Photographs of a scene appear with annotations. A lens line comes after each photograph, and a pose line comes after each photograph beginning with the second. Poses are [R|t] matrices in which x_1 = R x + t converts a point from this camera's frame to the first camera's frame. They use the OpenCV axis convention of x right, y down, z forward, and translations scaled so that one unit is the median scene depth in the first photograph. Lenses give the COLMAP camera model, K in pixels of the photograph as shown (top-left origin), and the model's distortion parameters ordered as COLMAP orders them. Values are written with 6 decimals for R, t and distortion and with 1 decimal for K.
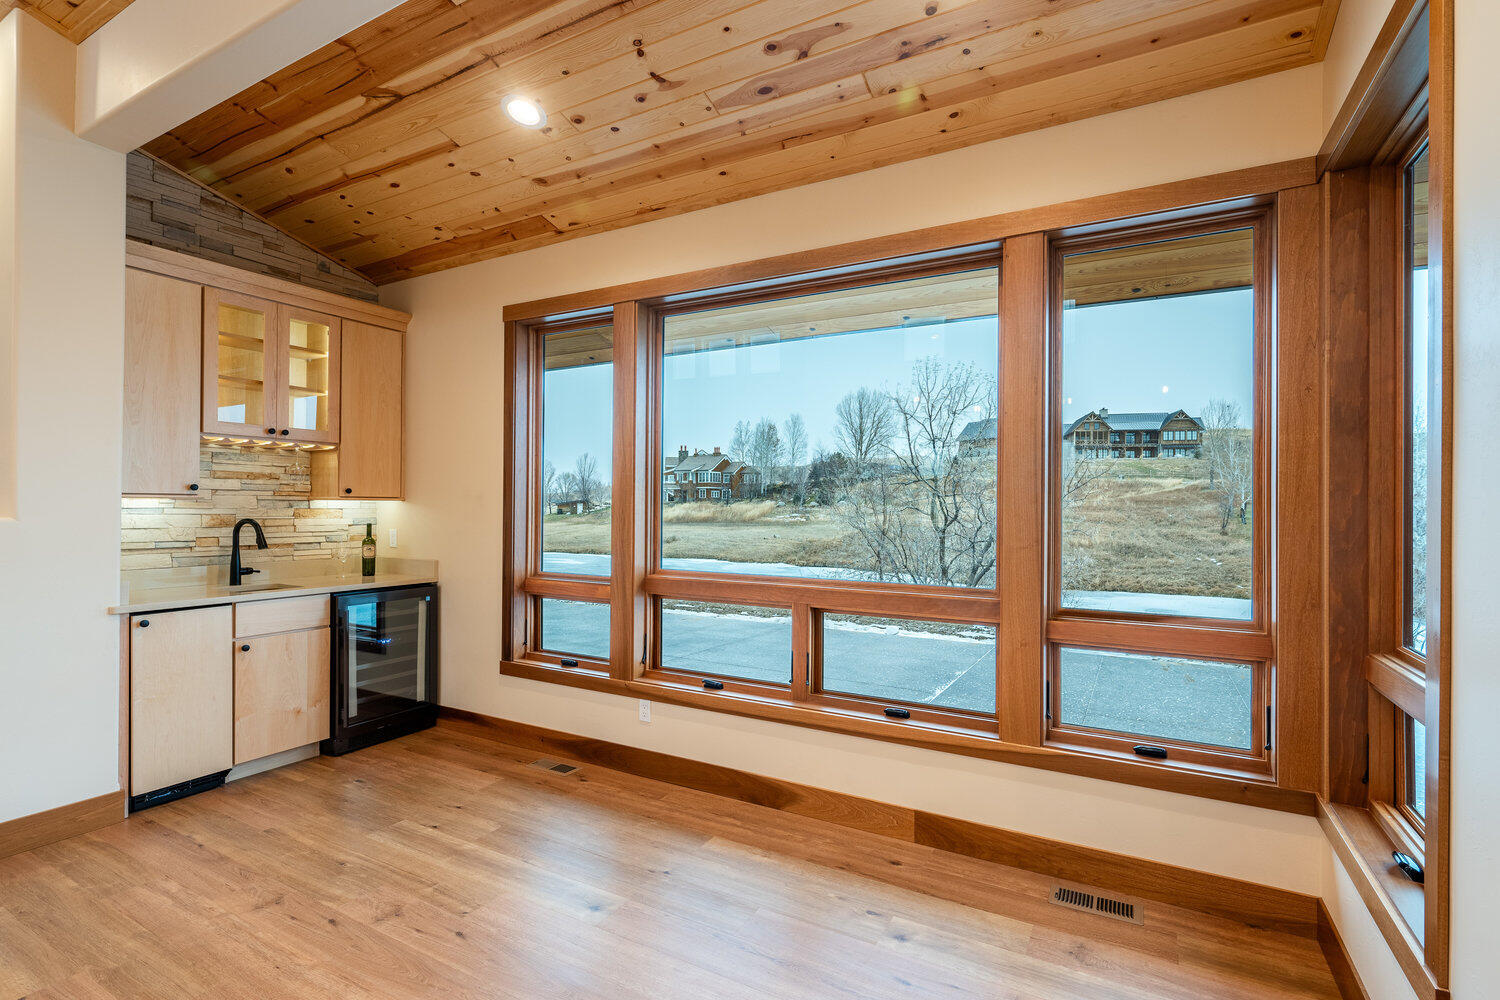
lens RADIAL K [[698.4, 0, 754.5], [0, 698.4, 505.2], [0, 0, 1]] dist [-0.002302, -0.000948]
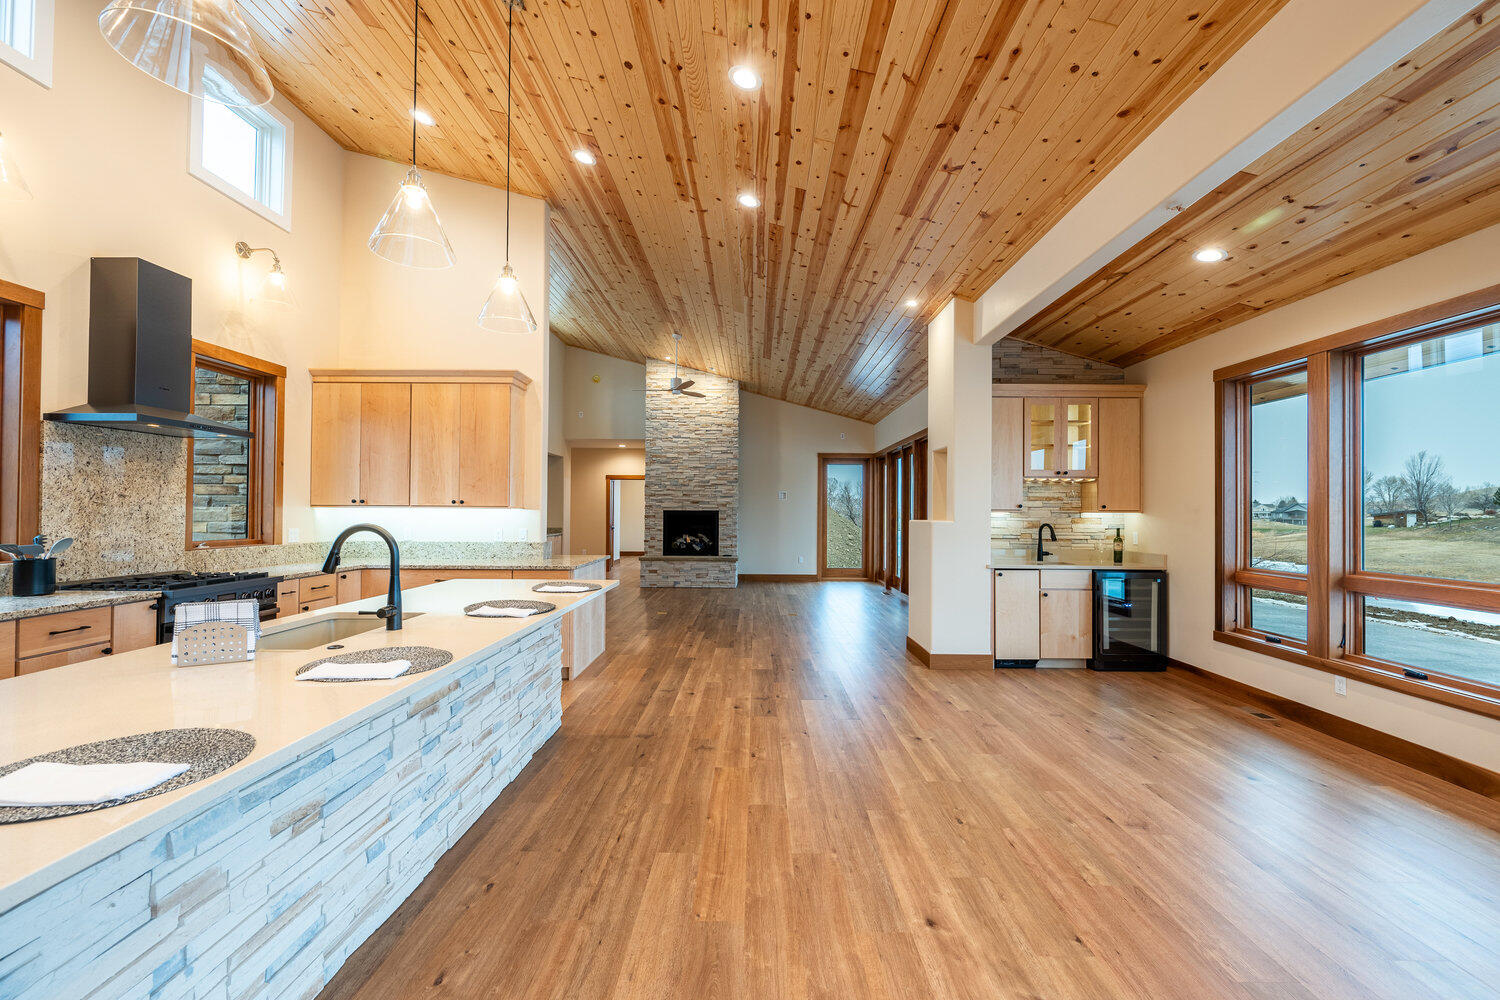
lens RADIAL K [[615.3, 0, 751.7], [0, 615.3, 504.9], [0, 0, 1]] dist [-0.002289, 0.000311]
pose [[0.478587, -0.013457, -0.877937, 0.282931], [-0.001940, 0.999864, -0.016383, -0.000682], [0.878038, 0.009544, 0.478496, -0.398866]]
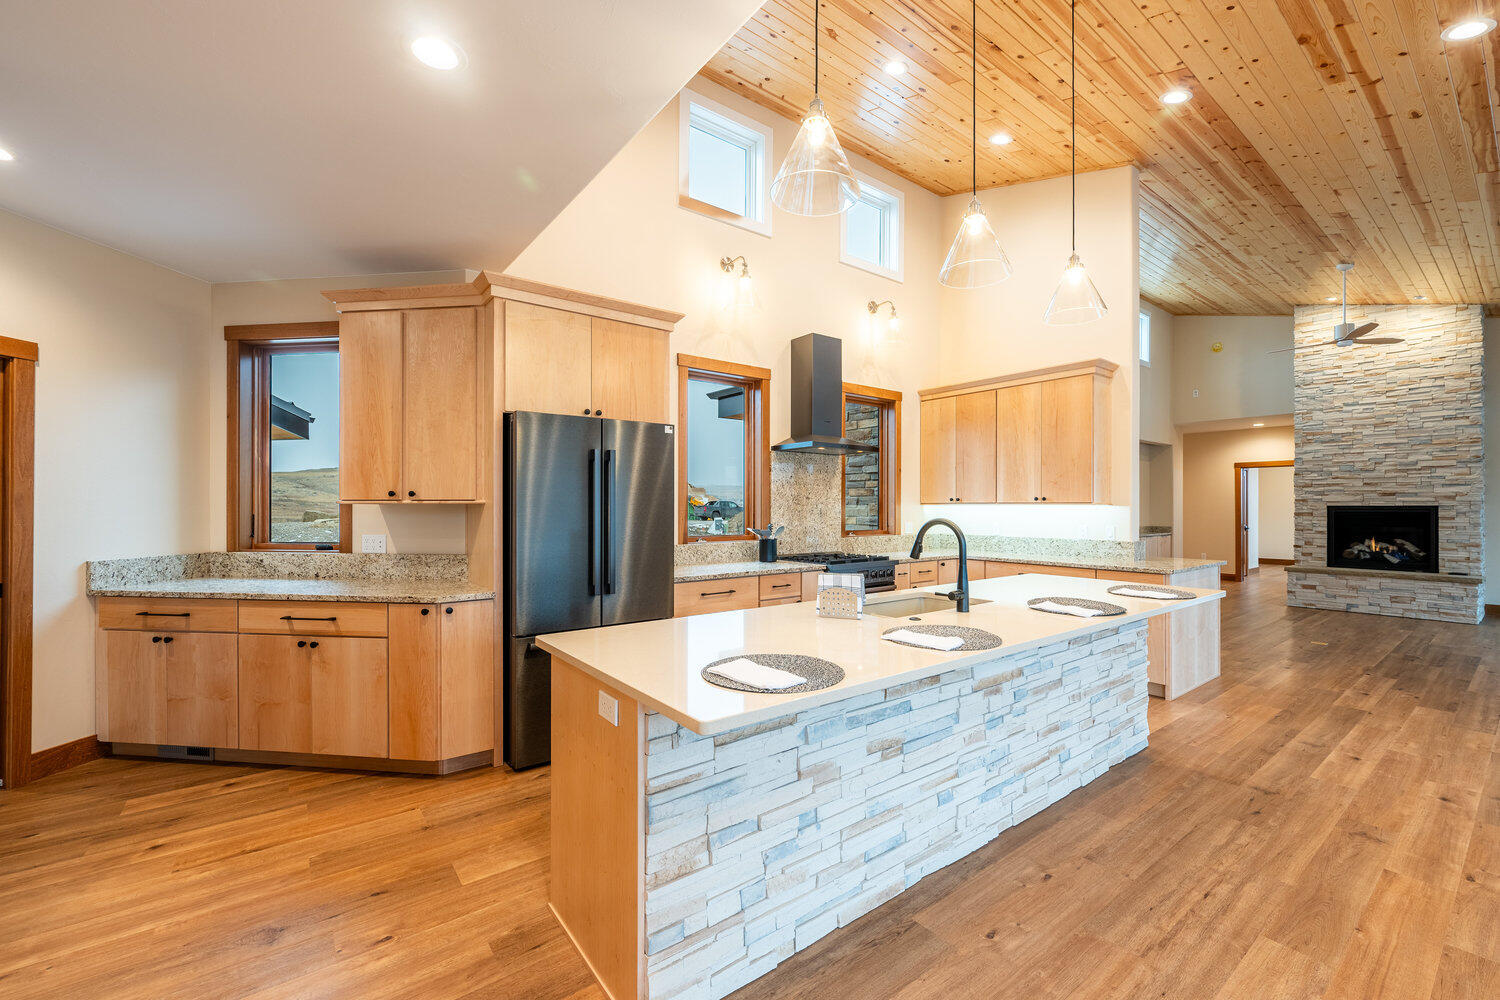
lens RADIAL K [[615.3, 0, 753.7], [0, 615.3, 504.7], [0, 0, 1]] dist [-0.002289, 0.000311]
pose [[-0.398676, -0.009799, -0.917040, 0.307347], [-0.002705, 0.999951, -0.009509, 0.000287], [0.917088, -0.001311, -0.398683, -0.356126]]
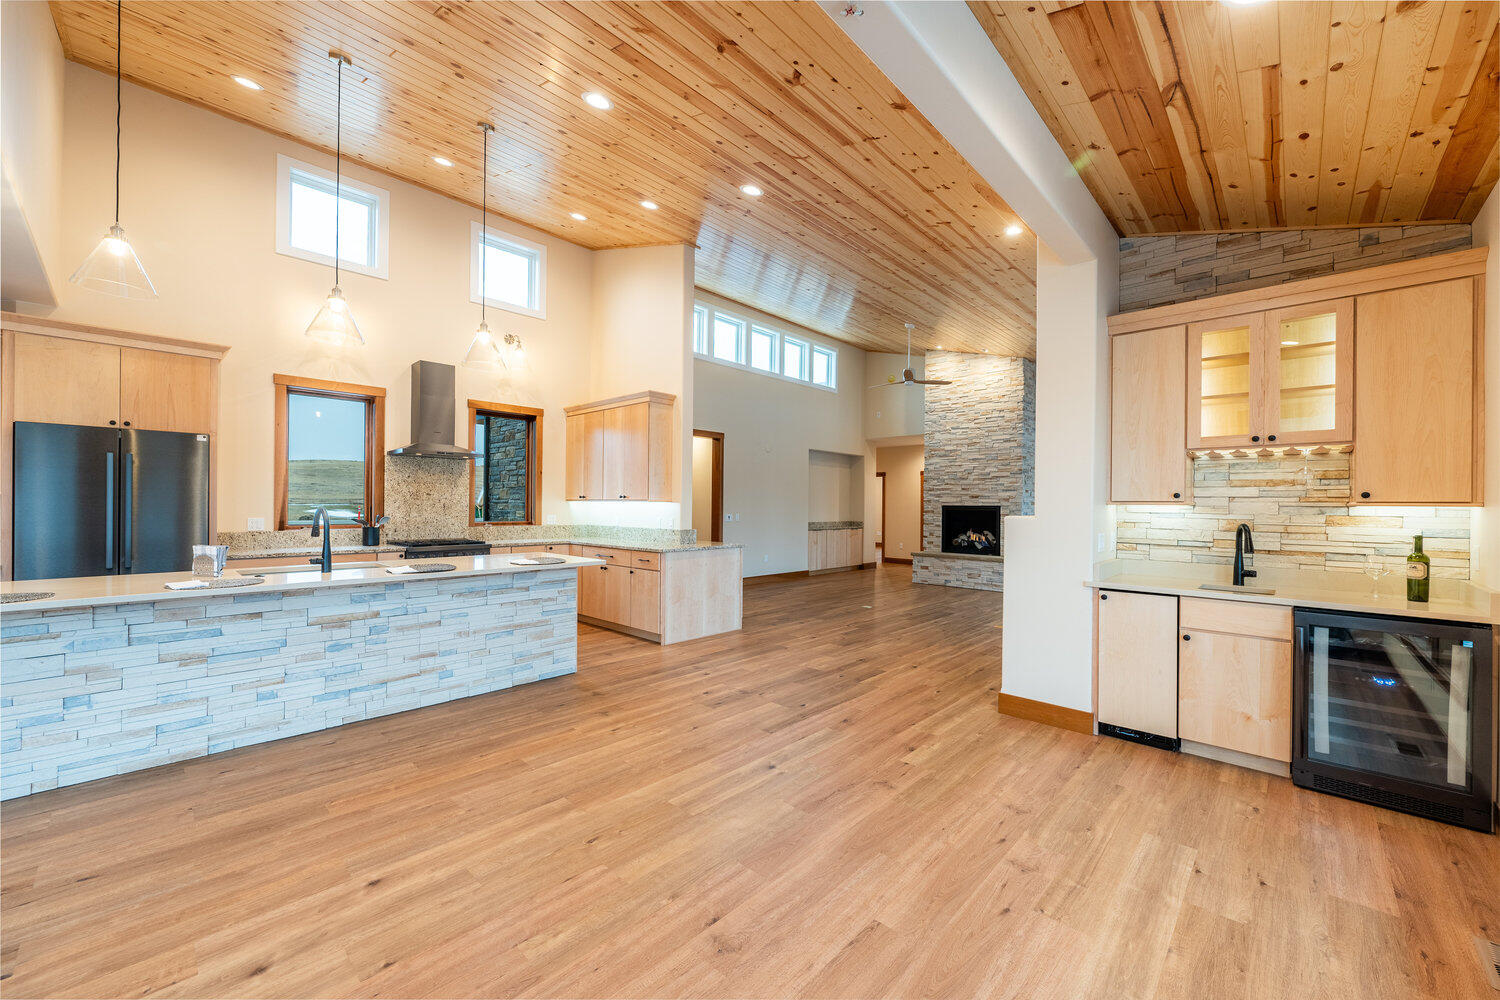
lens RADIAL K [[582.6, 0, 753.0], [0, 582.6, 505.9], [0, 0, 1]] dist [-0.003129, 0.000452]
pose [[-0.246914, -0.008047, -0.969004, 0.323039], [-0.009611, 0.999937, -0.005855, 0.004314], [0.968990, 0.007867, -0.246976, 0.505732]]
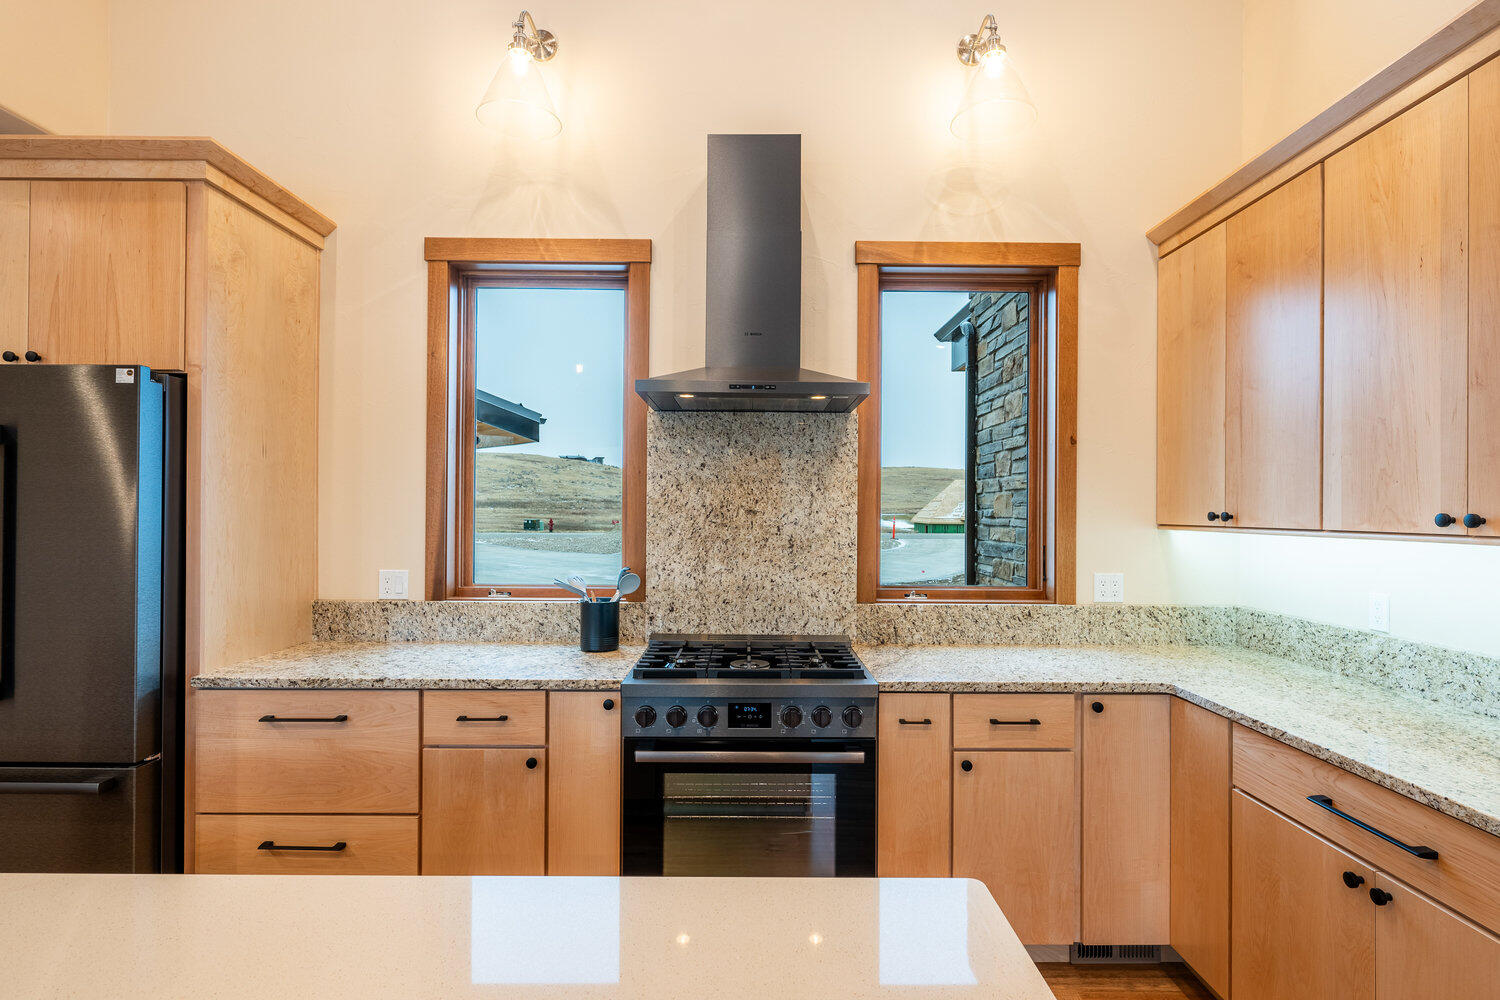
lens RADIAL K [[741.4, 0, 757.5], [0, 741.4, 504.0], [0, 0, 1]] dist [0.000818, -0.000165]
pose [[-0.871762, -0.016467, -0.489653, -0.695592], [-0.012461, 0.999857, -0.011441, -0.028957], [0.489771, -0.003872, -0.871842, -0.129187]]
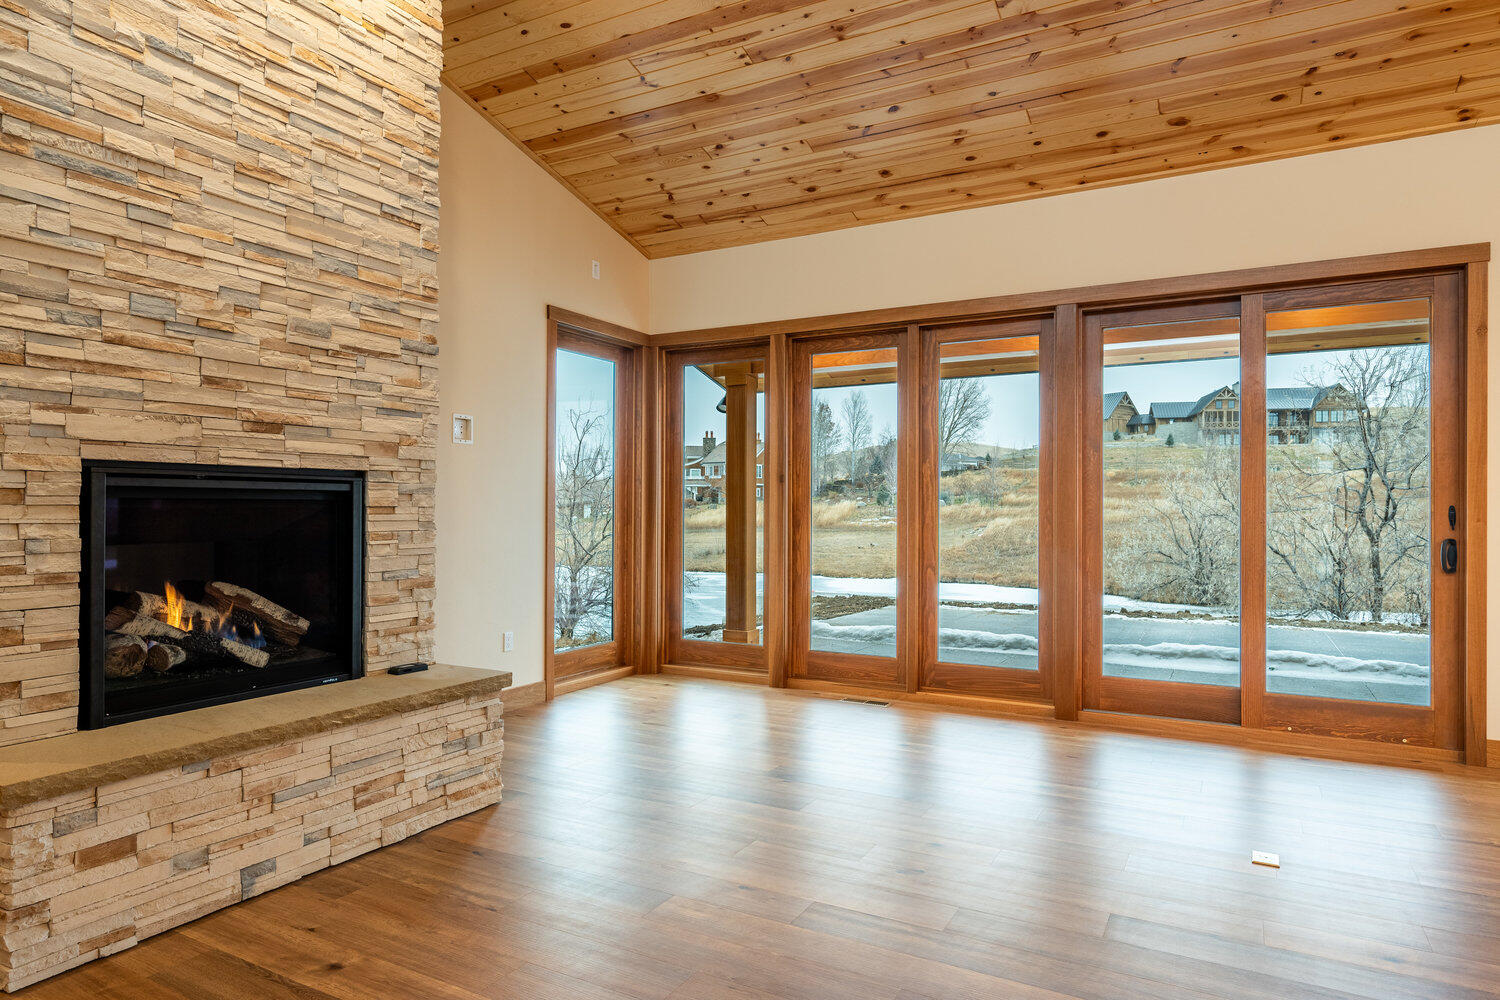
lens RADIAL K [[879.8, 0, 753.5], [0, 879.8, 507.8], [0, 0, 1]] dist [-0.017099, 0.005675]
pose [[0.999987, -0.005099, -0.000342, -2.097452], [0.005099, 0.999986, 0.001242, 0.019398], [0.000336, -0.001244, 0.999999, -0.036194]]
